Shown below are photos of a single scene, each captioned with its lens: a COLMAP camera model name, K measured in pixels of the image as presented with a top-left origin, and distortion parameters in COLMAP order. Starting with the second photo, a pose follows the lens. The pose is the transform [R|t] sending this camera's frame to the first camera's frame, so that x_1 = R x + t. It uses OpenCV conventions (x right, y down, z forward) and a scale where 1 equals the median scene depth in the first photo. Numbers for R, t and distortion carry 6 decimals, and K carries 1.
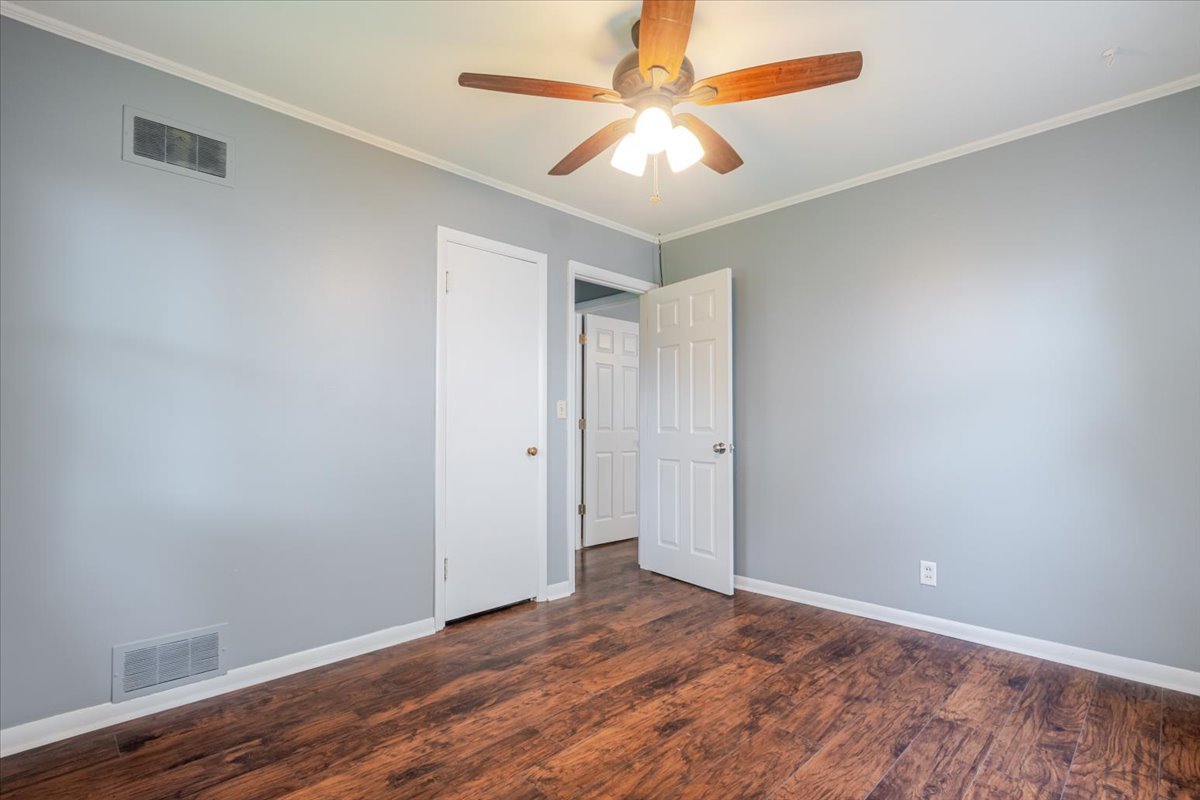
lens RADIAL K [[570.3, 0, 592.9], [0, 570.3, 411.3], [0, 0, 1]] dist [0.000089, 0.000134]
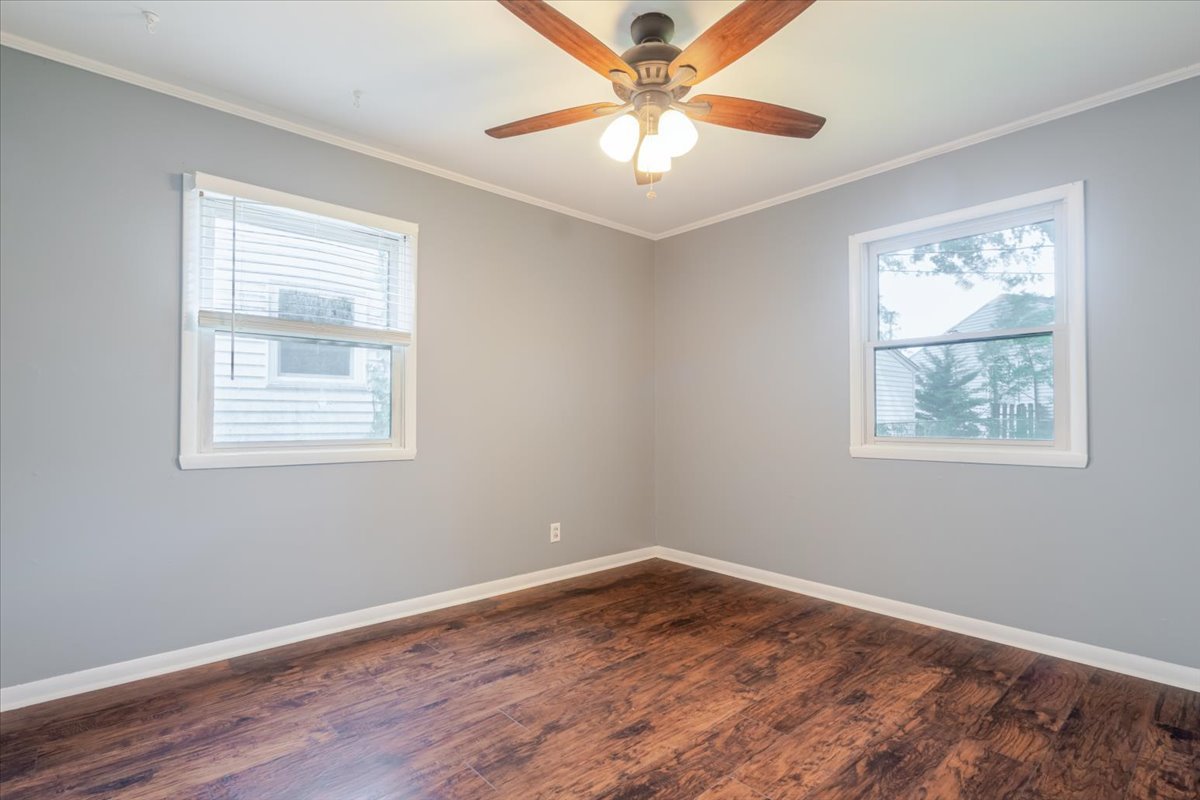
lens RADIAL K [[570.3, 0, 592.9], [0, 570.3, 411.3], [0, 0, 1]] dist [0.000089, 0.000134]
pose [[-0.998474, 0.000465, 0.055226, 0.158763], [-0.001411, 0.999424, -0.033918, 0.054842], [-0.055210, -0.033944, -0.997898, 2.006538]]
